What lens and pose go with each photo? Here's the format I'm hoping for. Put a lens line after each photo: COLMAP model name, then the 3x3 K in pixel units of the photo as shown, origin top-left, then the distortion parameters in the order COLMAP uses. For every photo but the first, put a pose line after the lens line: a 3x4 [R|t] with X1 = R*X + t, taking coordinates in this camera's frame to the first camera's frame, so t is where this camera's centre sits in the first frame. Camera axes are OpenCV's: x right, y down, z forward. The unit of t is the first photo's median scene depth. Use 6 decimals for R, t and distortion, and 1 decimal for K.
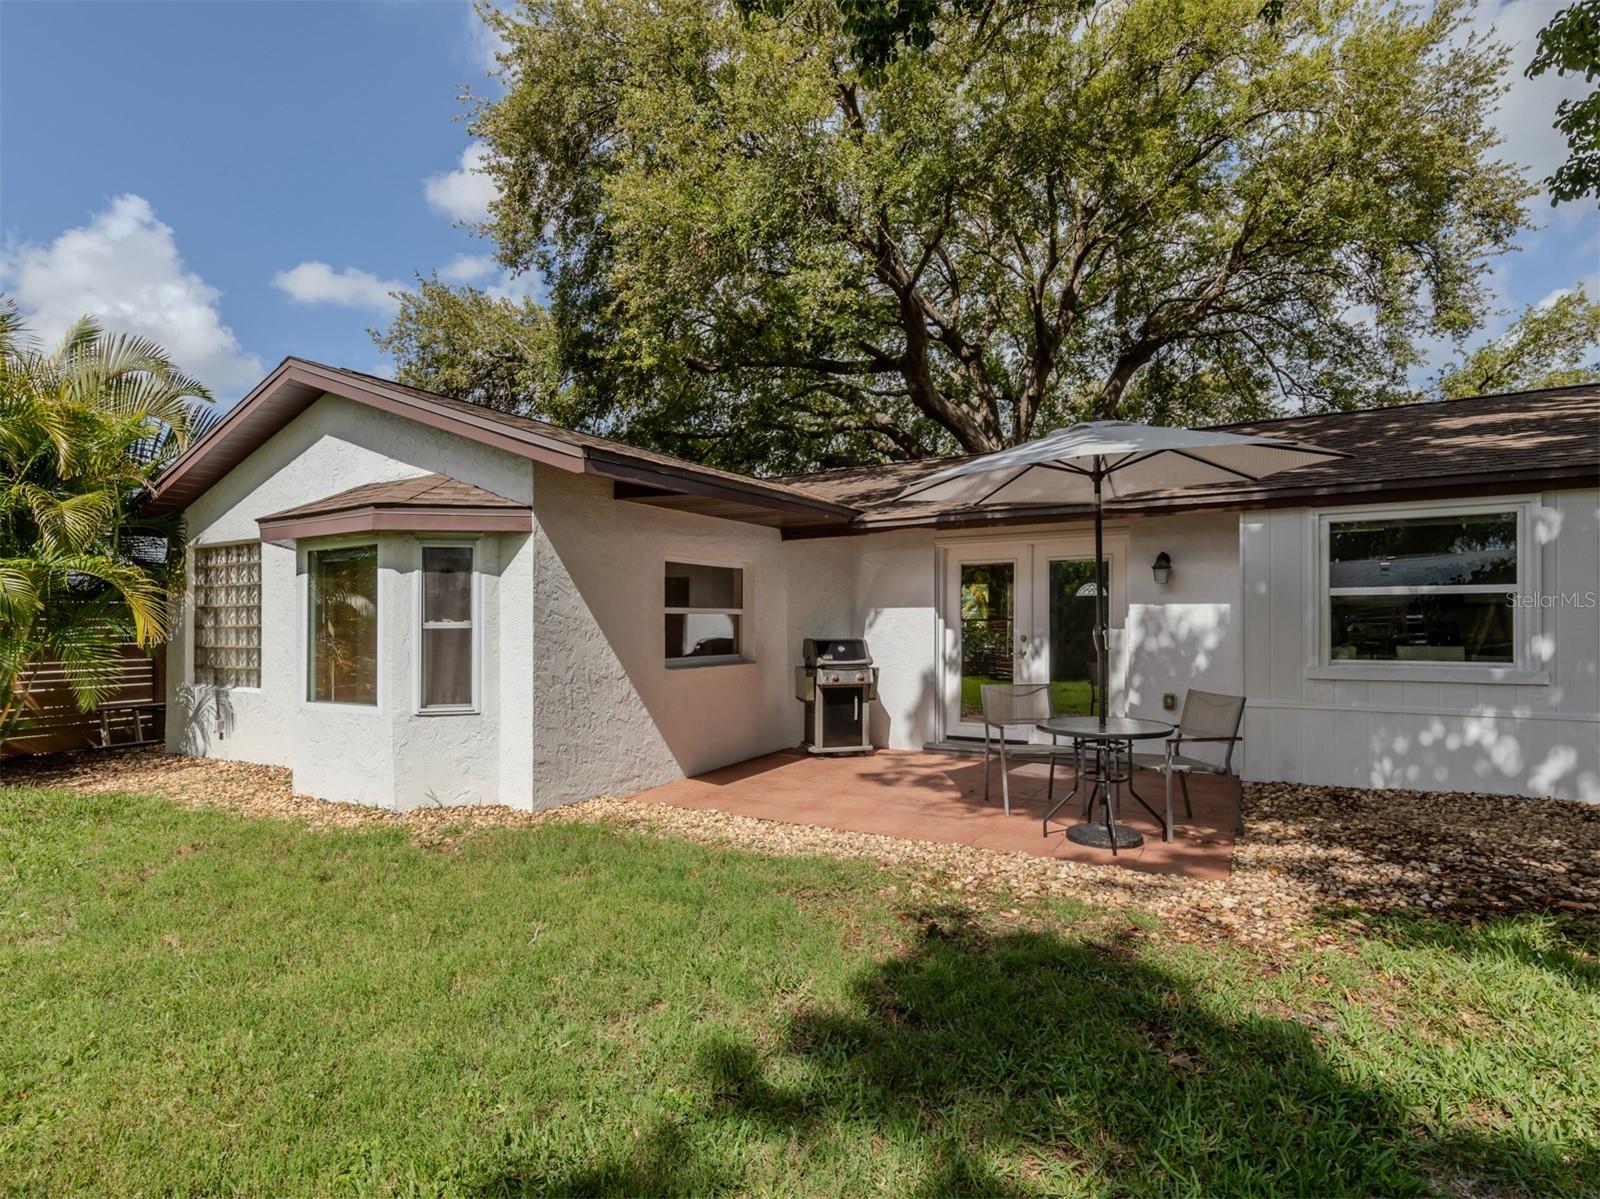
lens RADIAL K [[787.7, 0, 801.7], [0, 787.7, 651.5], [0, 0, 1]] dist [0.006426, 0.000055]
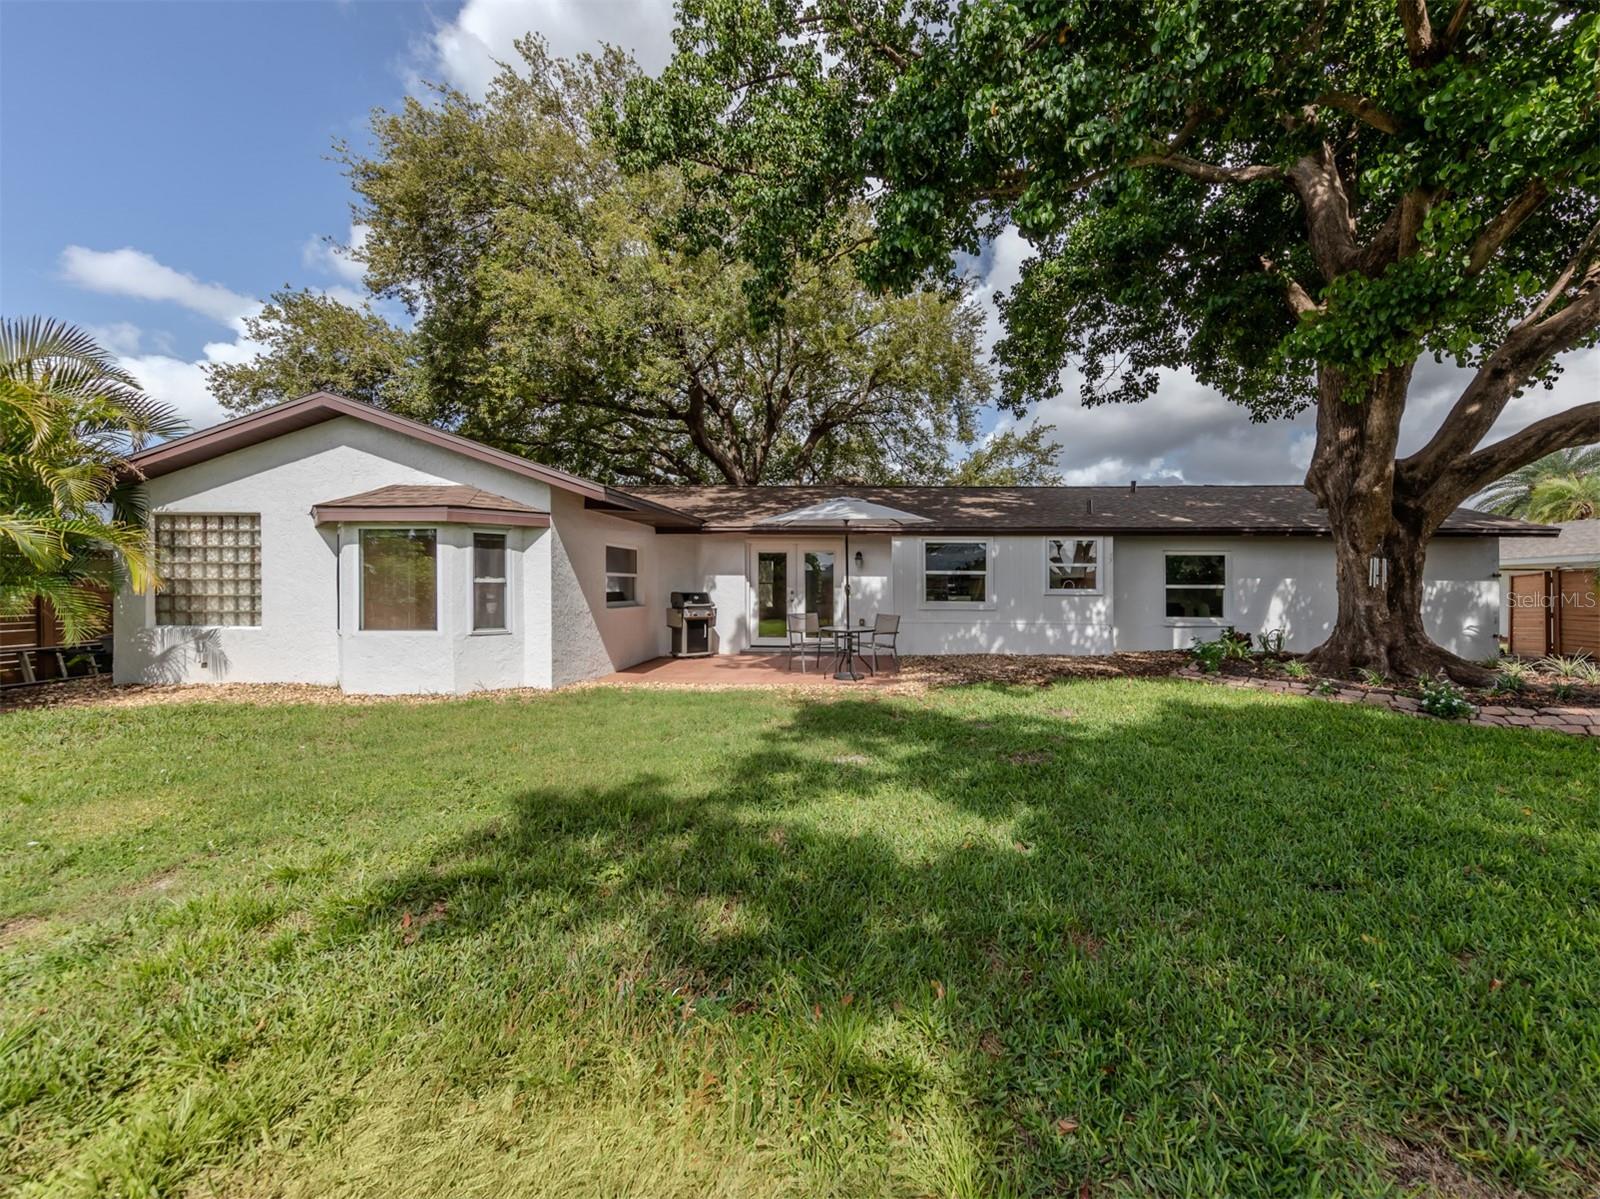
lens RADIAL K [[572.4, 0, 848.4], [0, 572.4, 612.6], [0, 0, 1]] dist [0.007875, -0.001060]
pose [[0.883862, -0.009467, 0.467651, -0.255214], [0.004951, 0.999928, 0.010886, 0.017840], [-0.467721, -0.007306, 0.883846, -0.305333]]
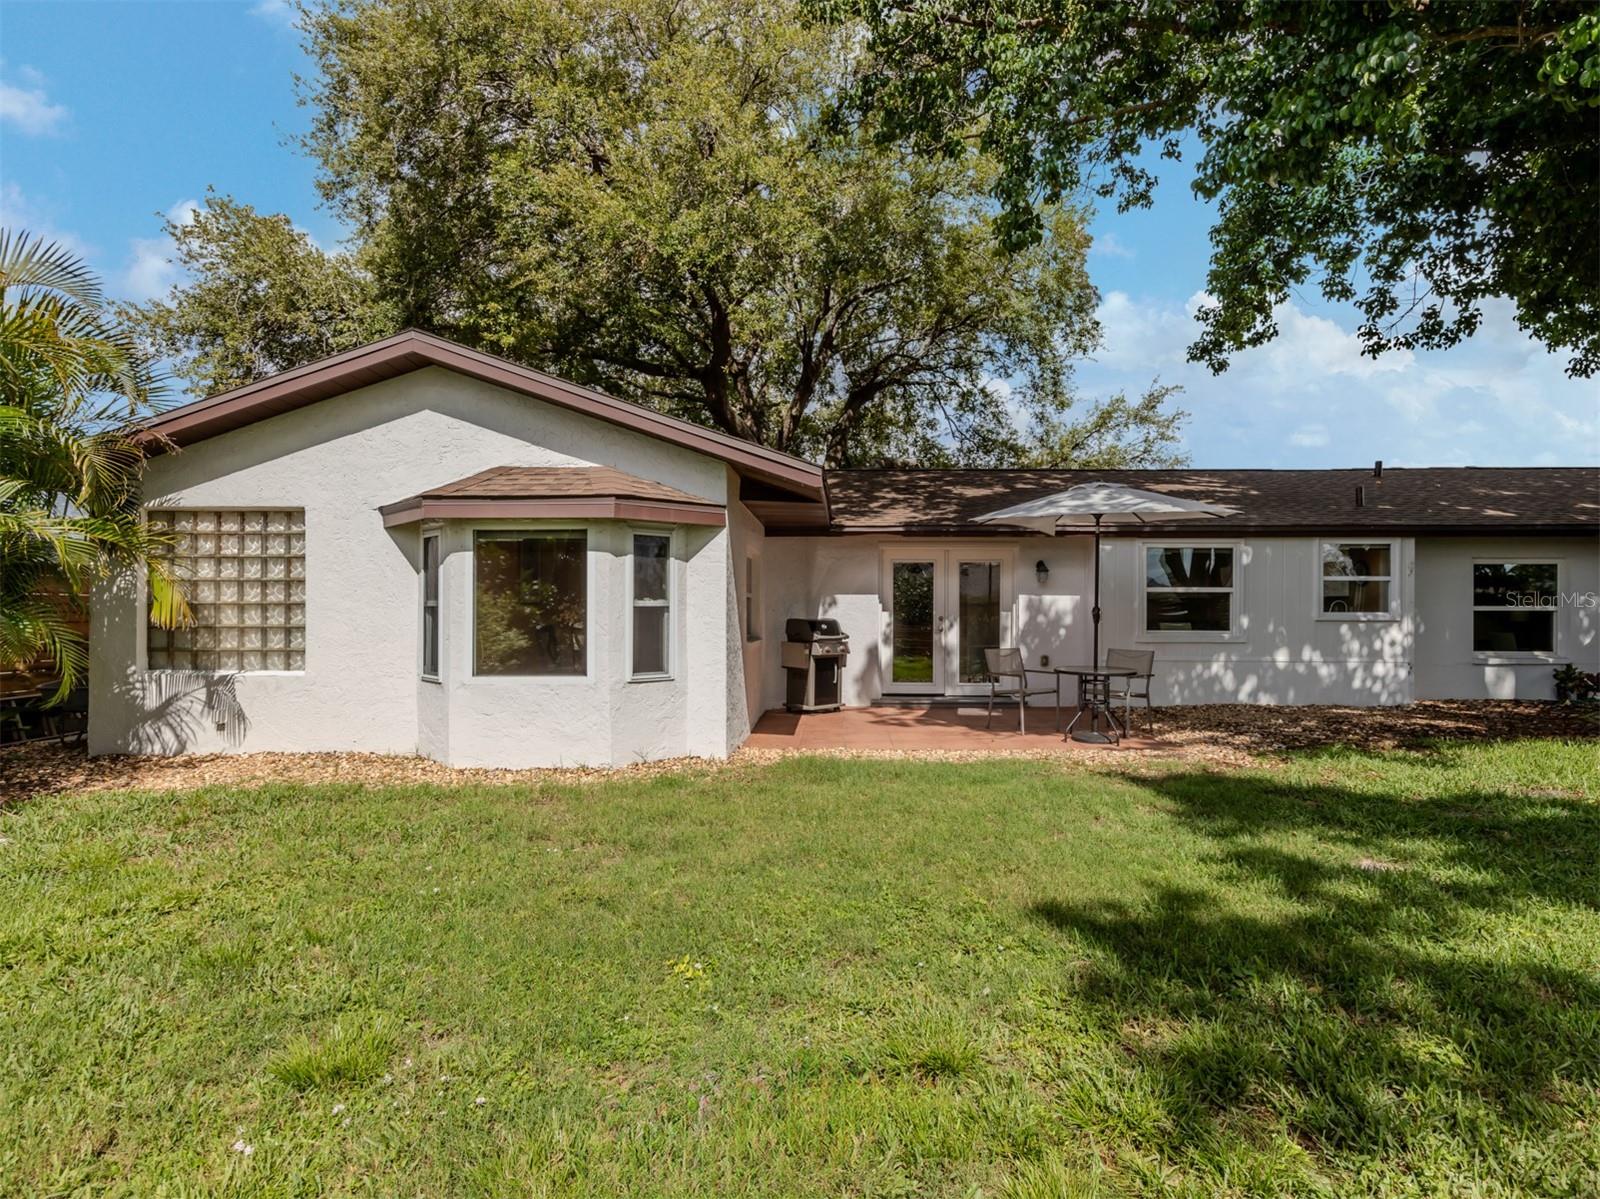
lens RADIAL K [[787.7, 0, 809.6], [0, 787.7, 643.2], [0, 0, 1]] dist [0.006426, 0.000055]
pose [[0.878005, -0.012665, 0.478484, -0.584510], [0.010653, 0.999919, 0.006919, 0.014547], [-0.478533, -0.000978, 0.878069, -0.089956]]
